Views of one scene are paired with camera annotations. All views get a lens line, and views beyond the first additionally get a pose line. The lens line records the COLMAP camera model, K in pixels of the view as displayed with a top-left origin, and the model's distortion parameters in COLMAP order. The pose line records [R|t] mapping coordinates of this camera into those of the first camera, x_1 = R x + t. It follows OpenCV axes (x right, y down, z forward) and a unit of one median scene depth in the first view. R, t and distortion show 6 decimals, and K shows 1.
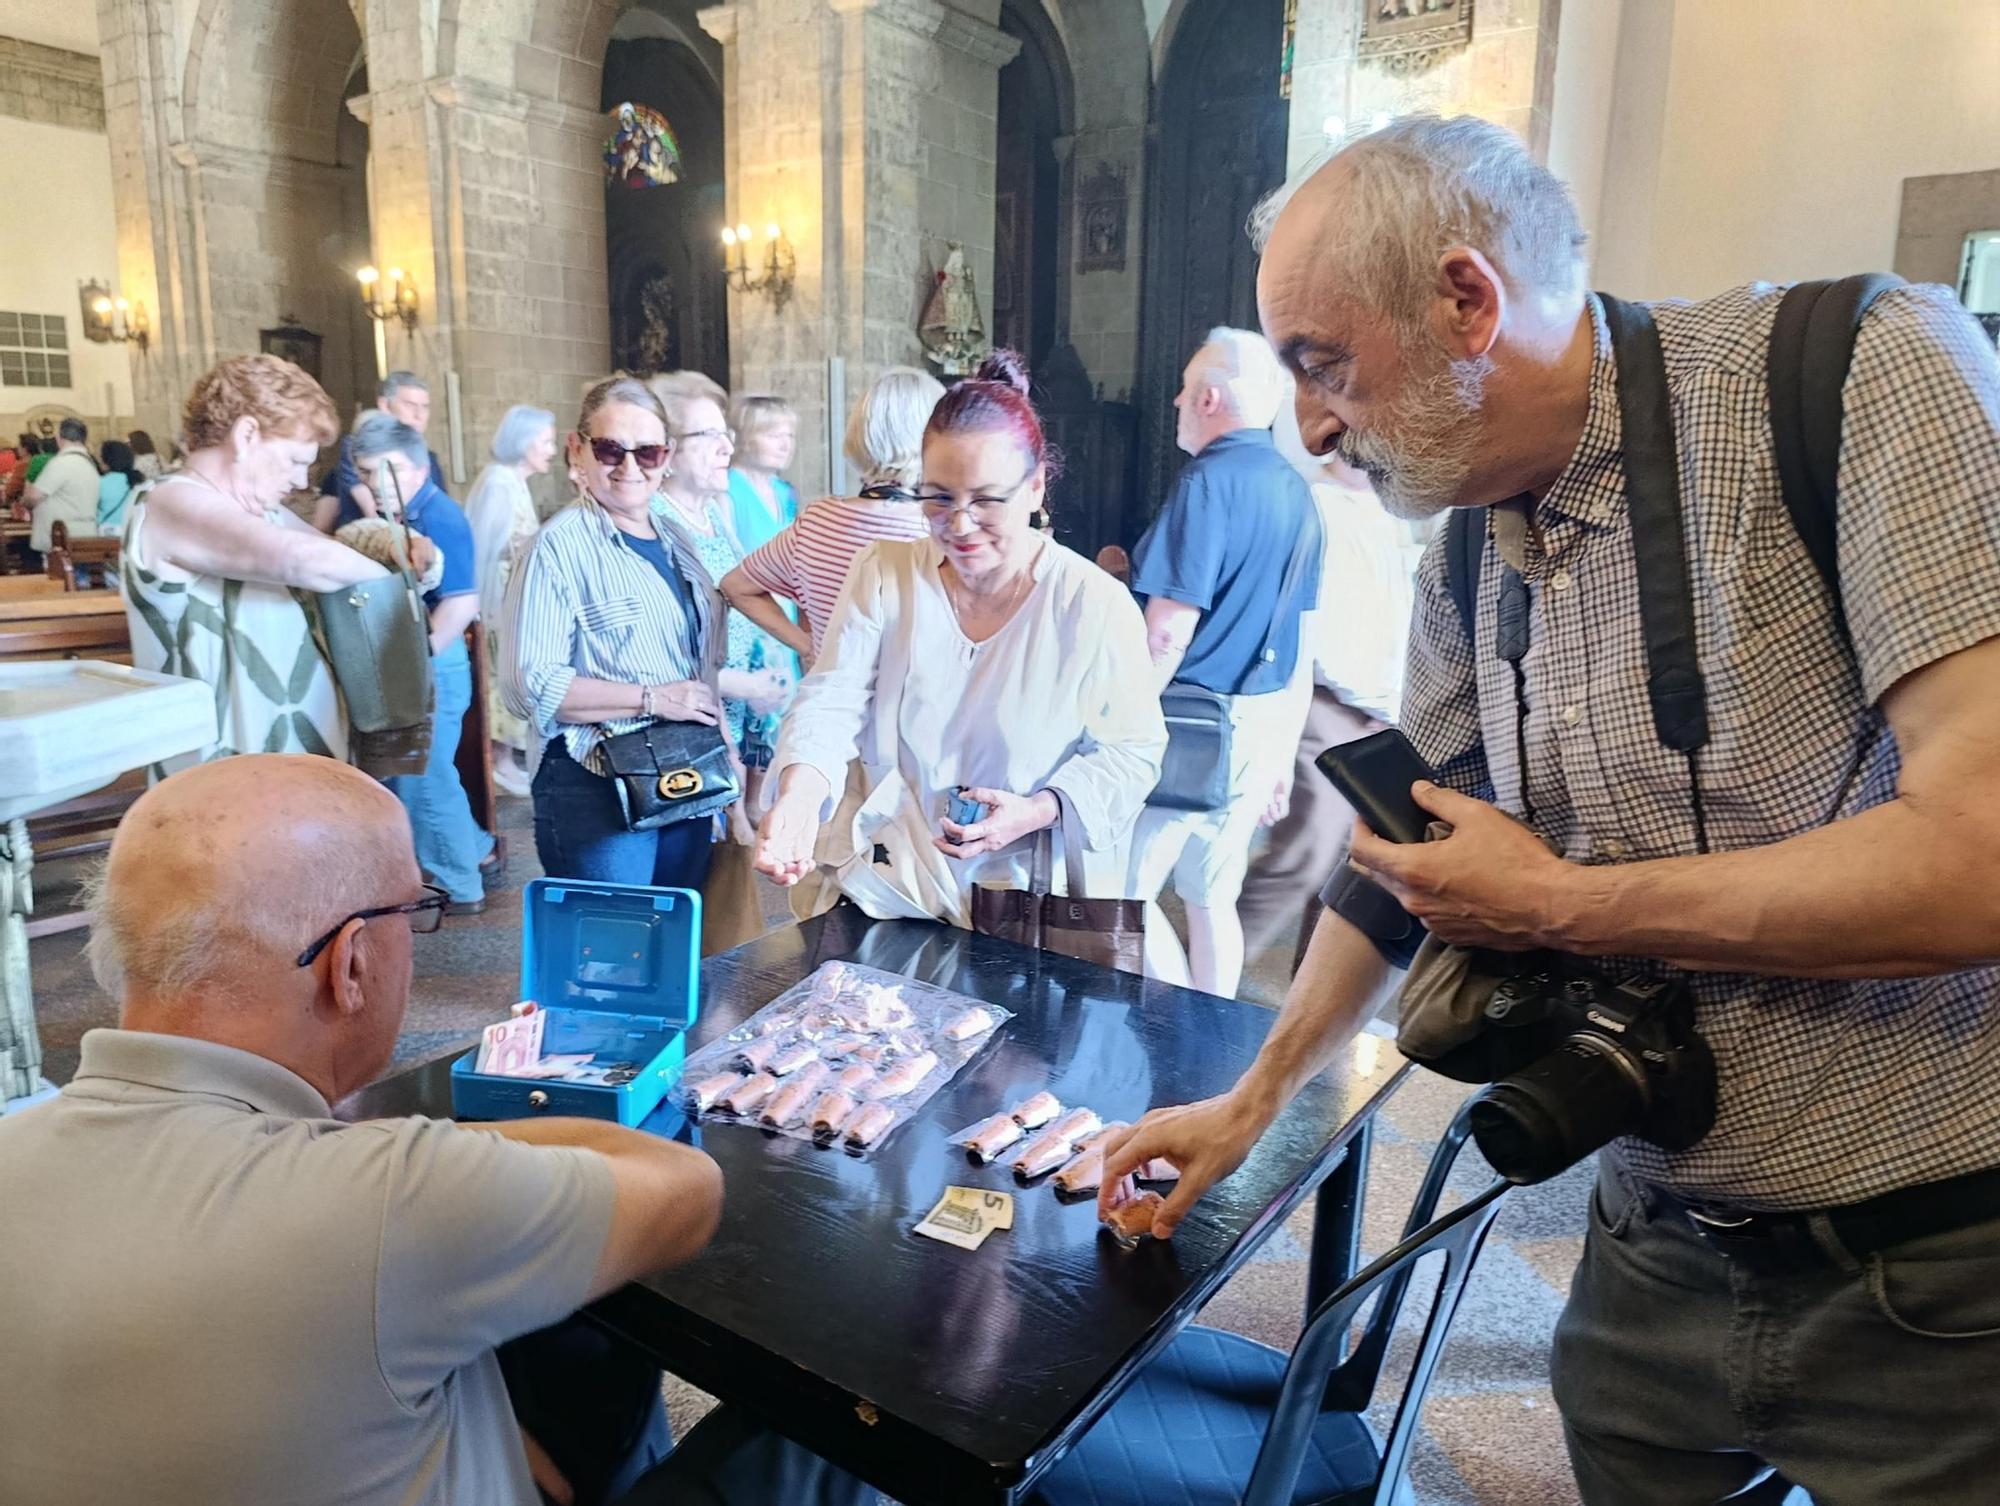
lens RADIAL K [[1415.9, 0, 1000.0], [0, 1415.9, 753.0], [0, 0, 1]] dist [0.001000, 0.006768]
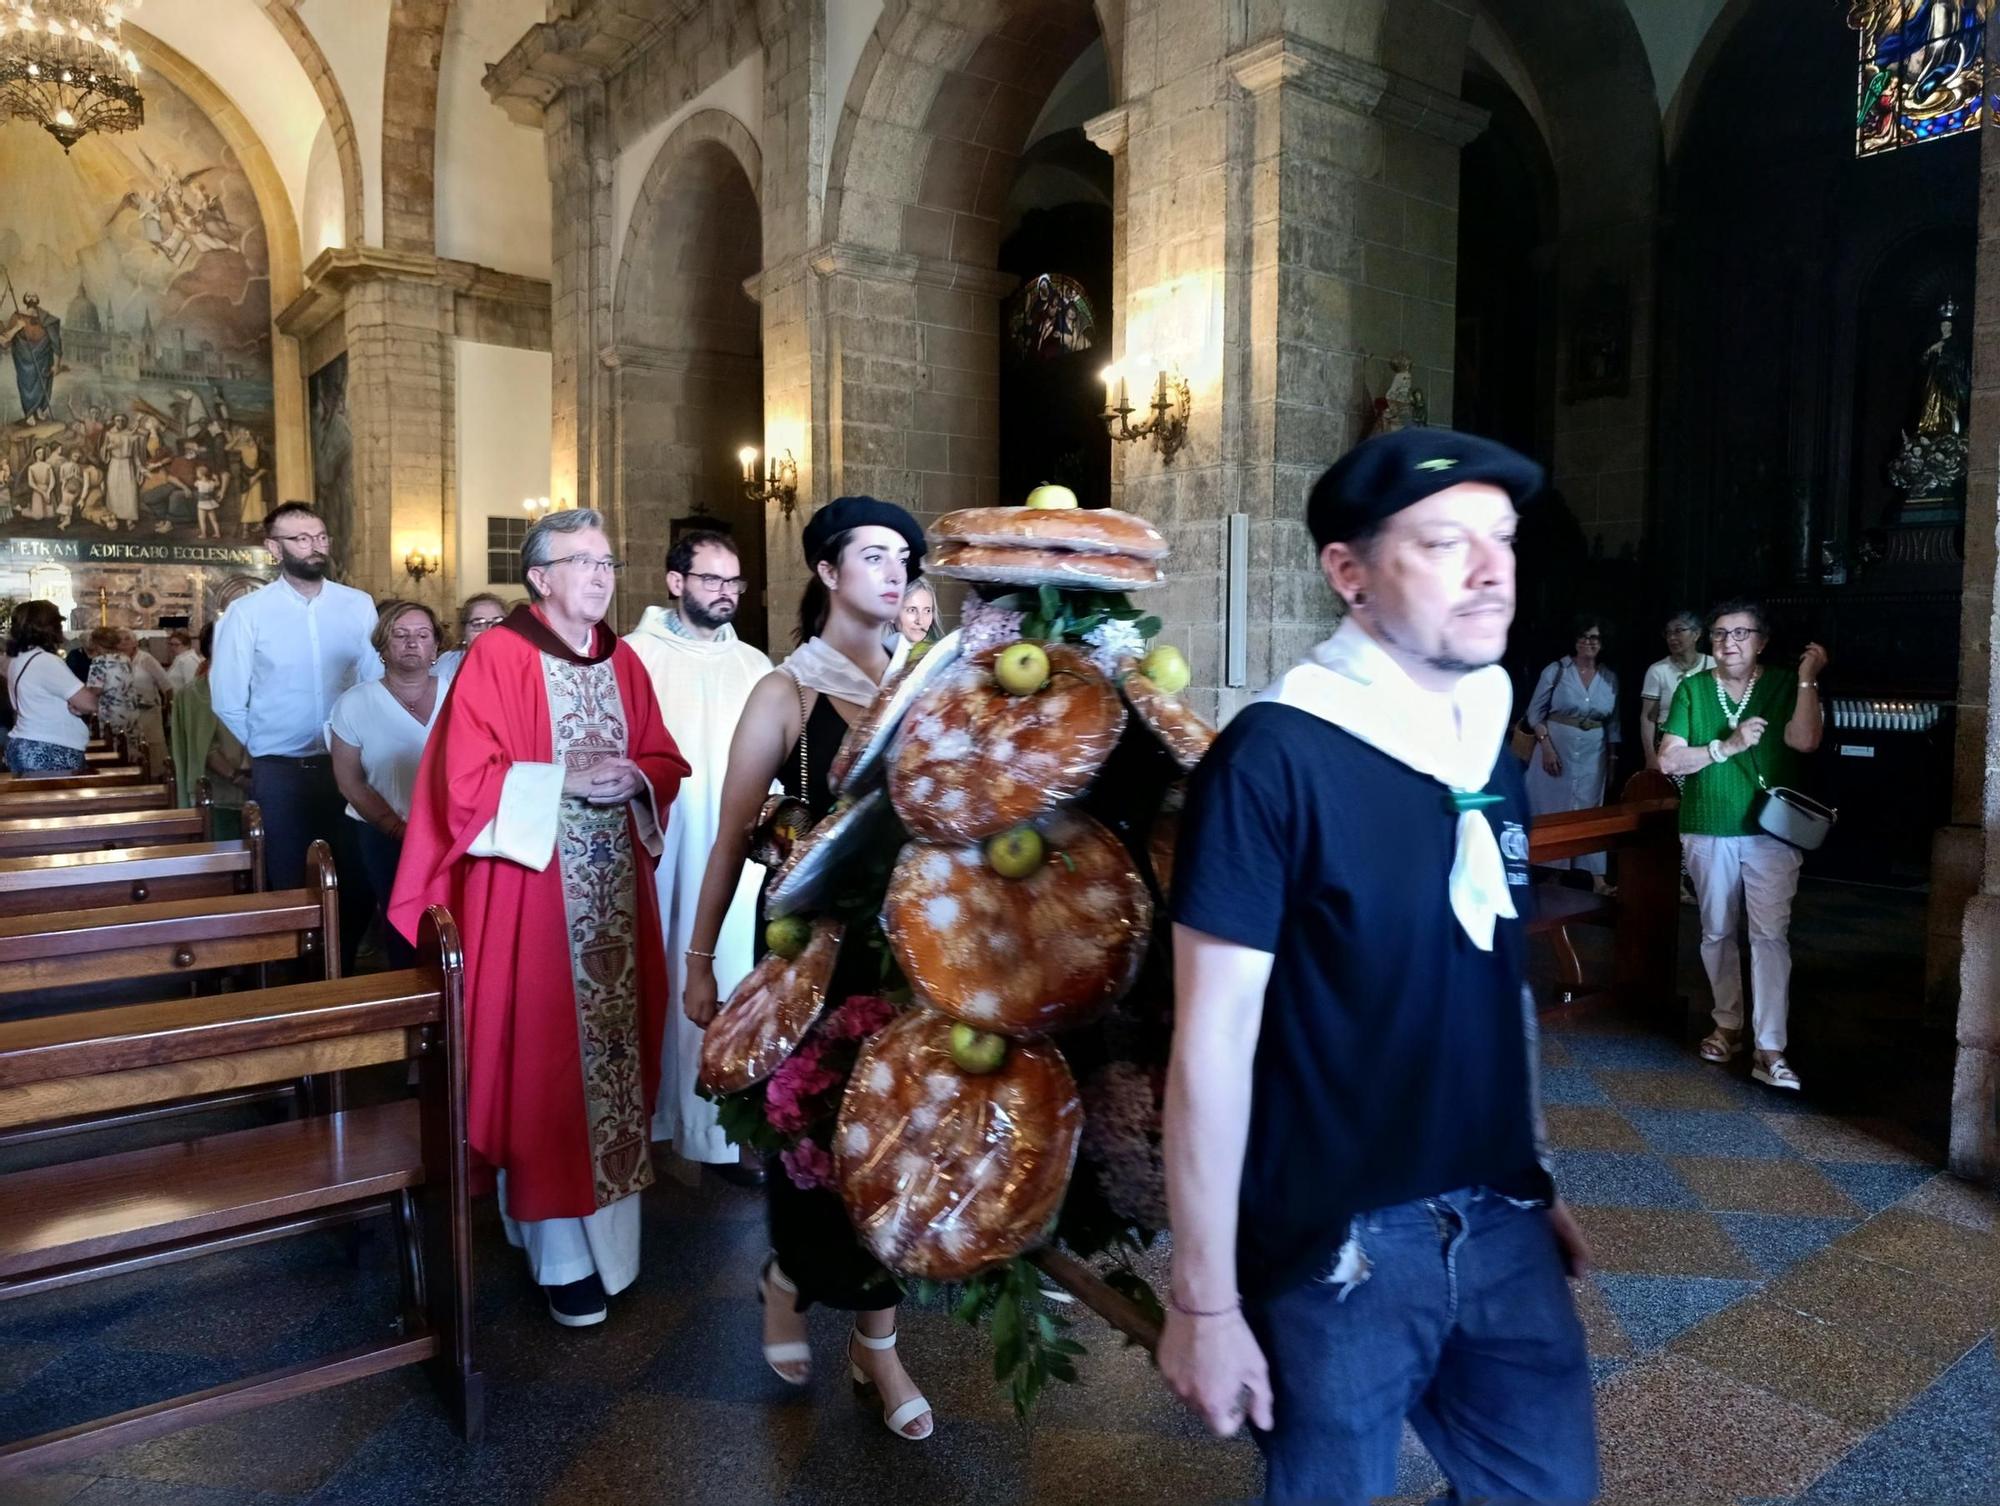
lens RADIAL K [[1404.6, 0, 1001.2], [0, 1404.6, 709.7], [0, 0, 1]] dist [0.080044, -0.090139]
pose [[0.950814, -0.005865, -0.309707, -0.000188], [-0.041428, 0.988431, -0.145905, -0.042604], [0.306979, 0.151559, 0.939571, 0.199664]]
